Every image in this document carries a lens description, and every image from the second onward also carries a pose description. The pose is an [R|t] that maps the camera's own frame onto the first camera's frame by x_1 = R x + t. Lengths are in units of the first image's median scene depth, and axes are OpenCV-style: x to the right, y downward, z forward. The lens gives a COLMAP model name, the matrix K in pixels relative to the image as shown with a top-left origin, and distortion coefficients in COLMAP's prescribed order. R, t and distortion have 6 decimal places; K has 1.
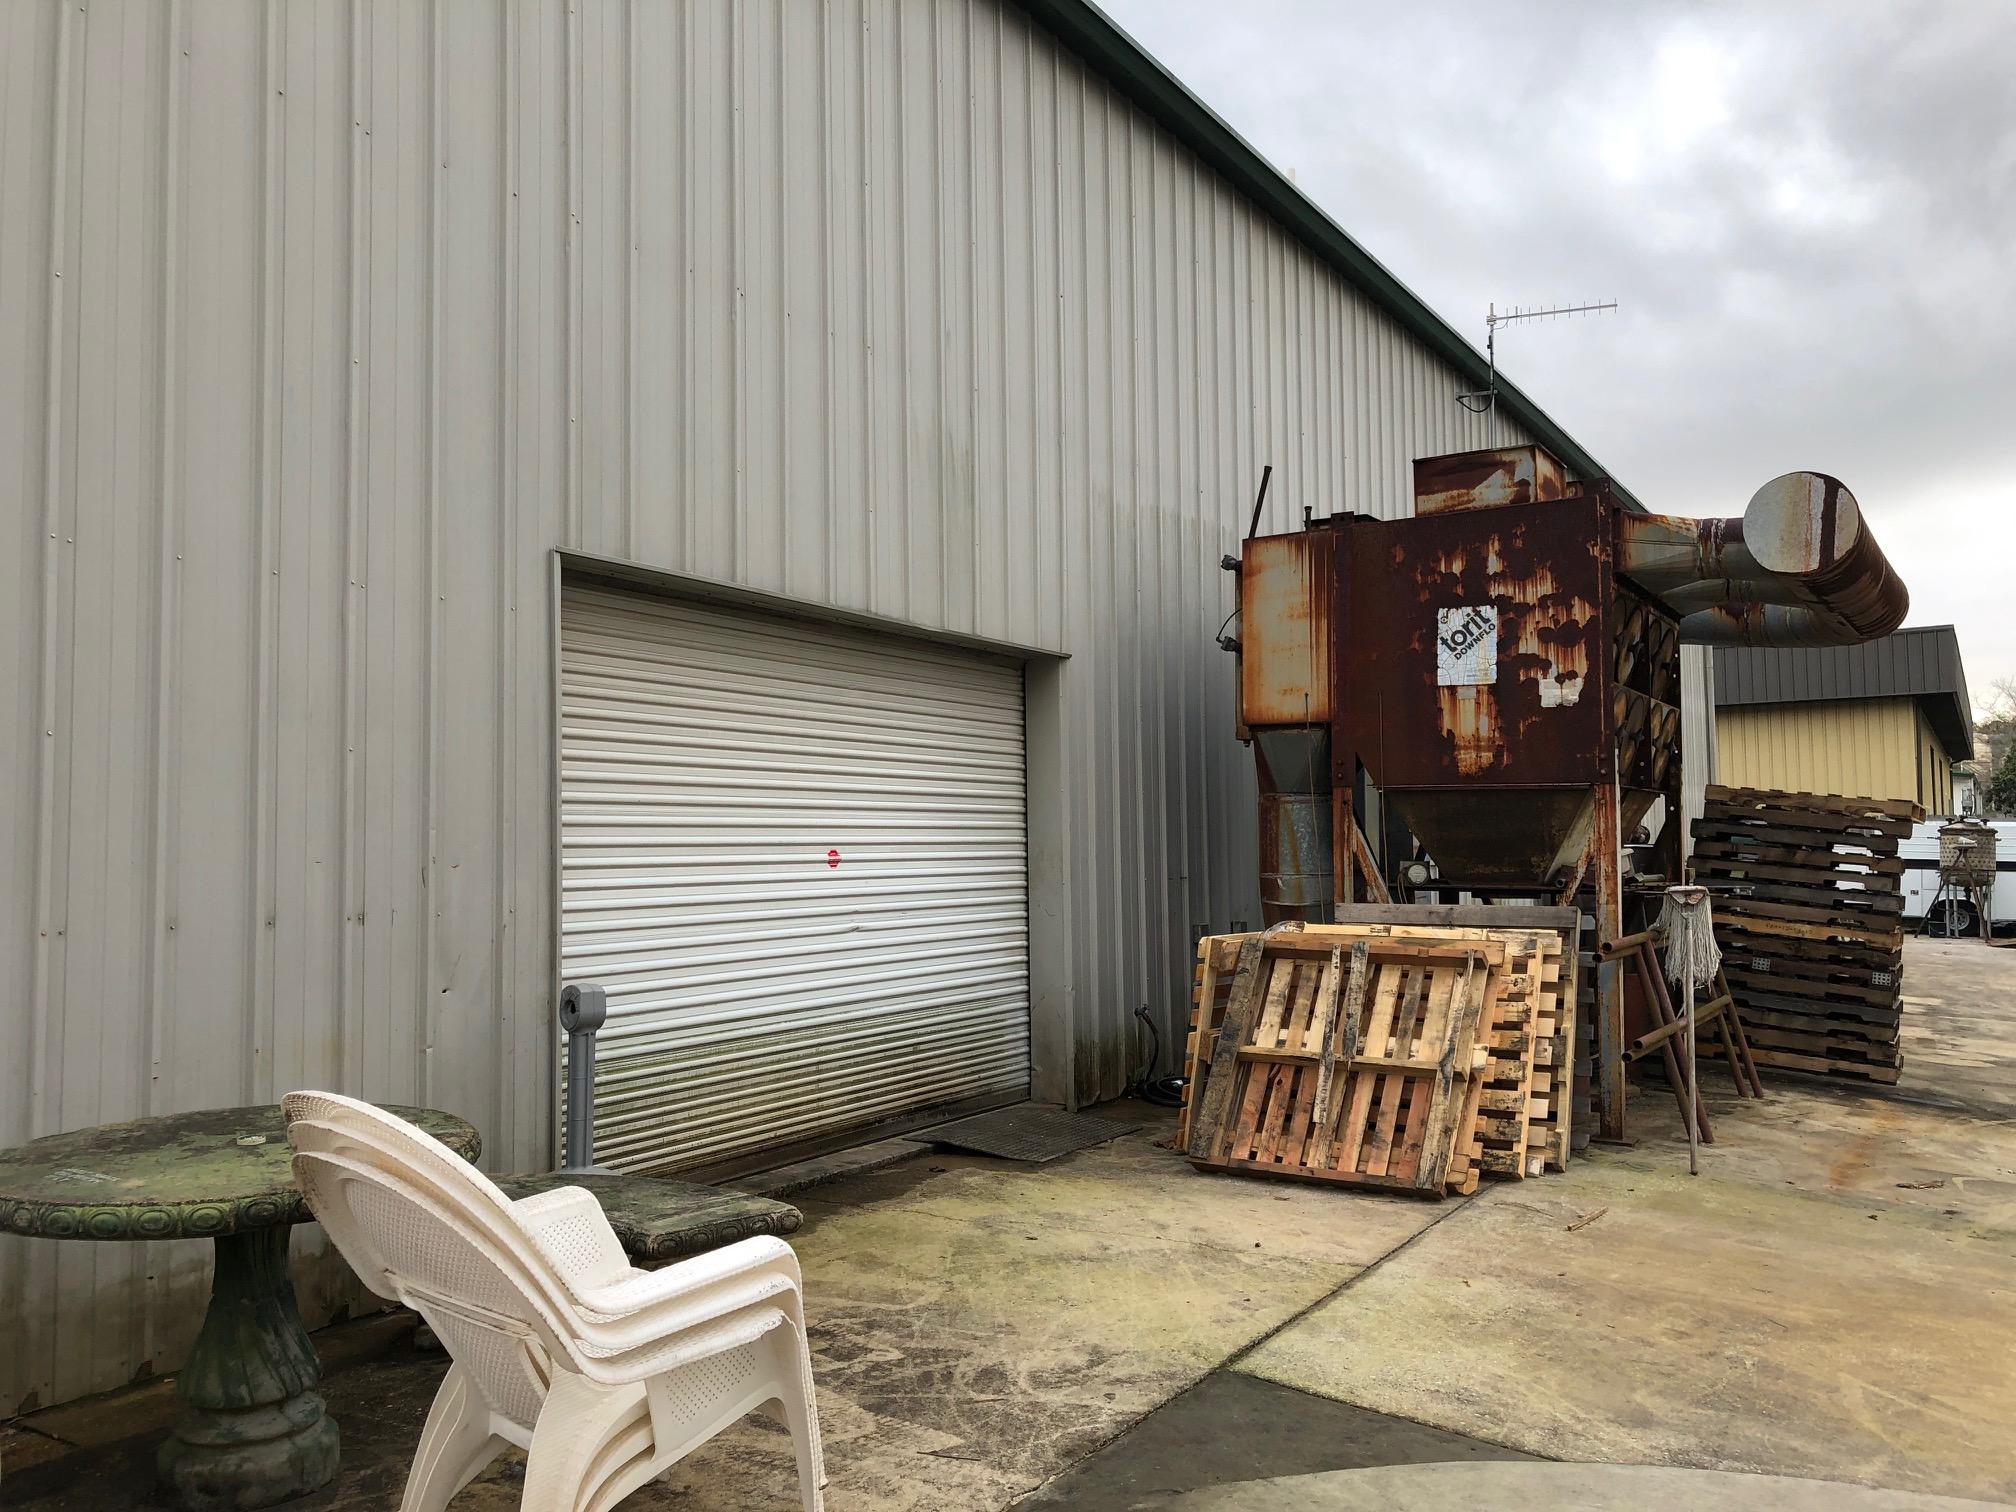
lens RADIAL K [[1451.2, 0, 971.2], [0, 1451.2, 755.6], [0, 0, 1]] dist [-0.038591, -0.008917]
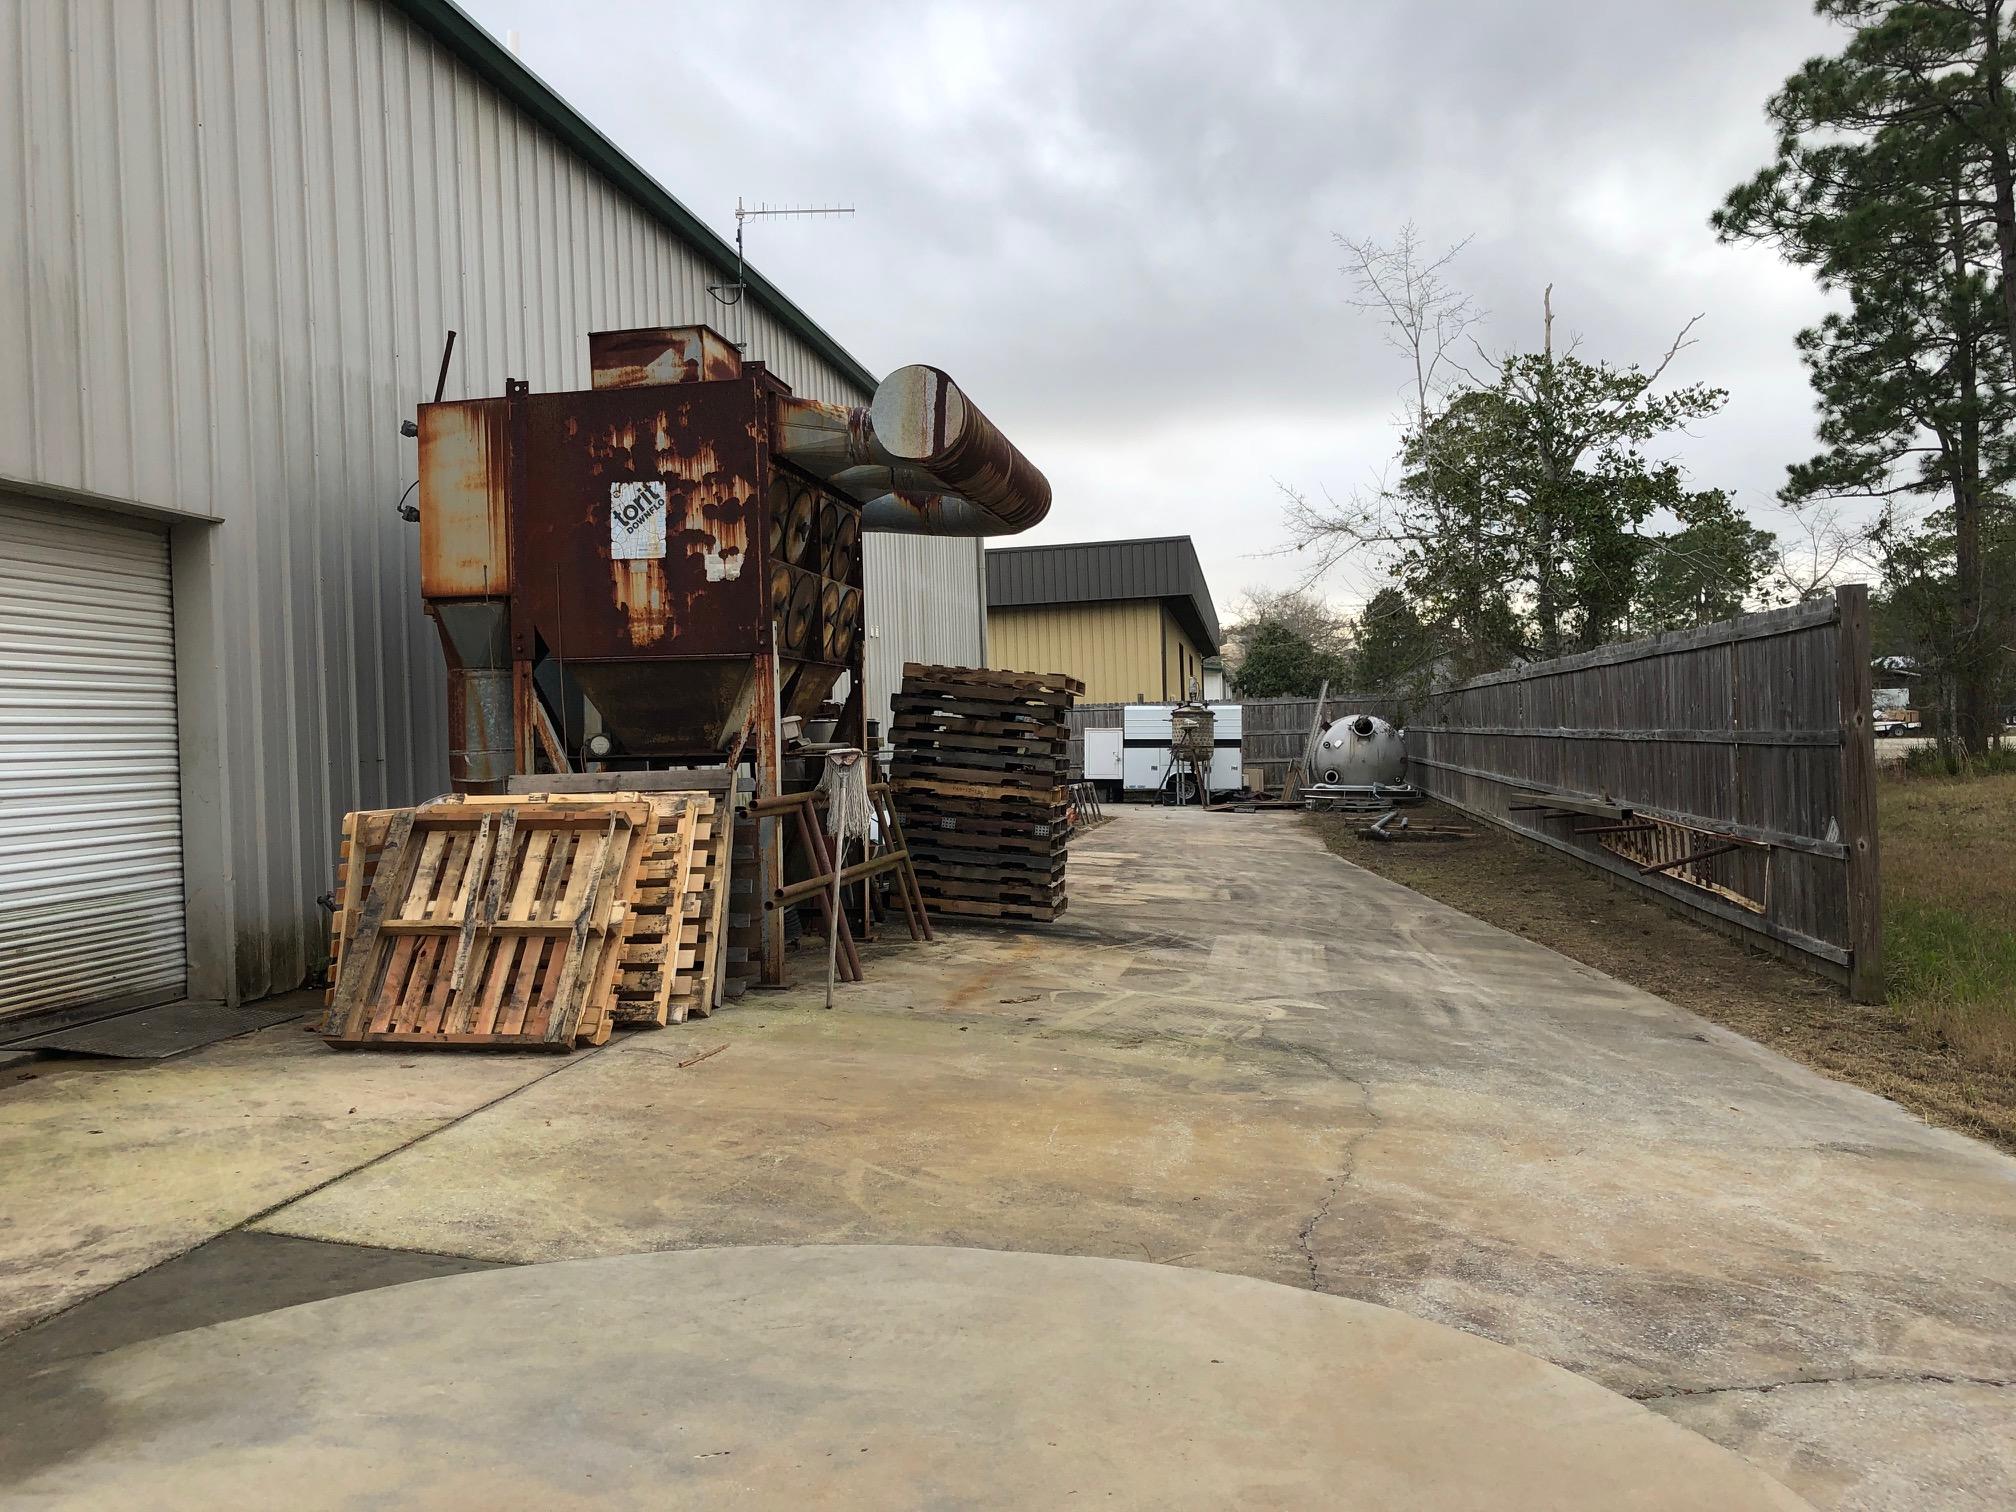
lens RADIAL K [[1451.2, 0, 971.2], [0, 1451.2, 755.6], [0, 0, 1]] dist [-0.038591, -0.008917]
pose [[0.912345, -0.029437, 0.408362, 0.146103], [0.002484, 0.997792, 0.066377, 0.024487], [-0.409414, -0.059544, 0.910404, -0.041087]]
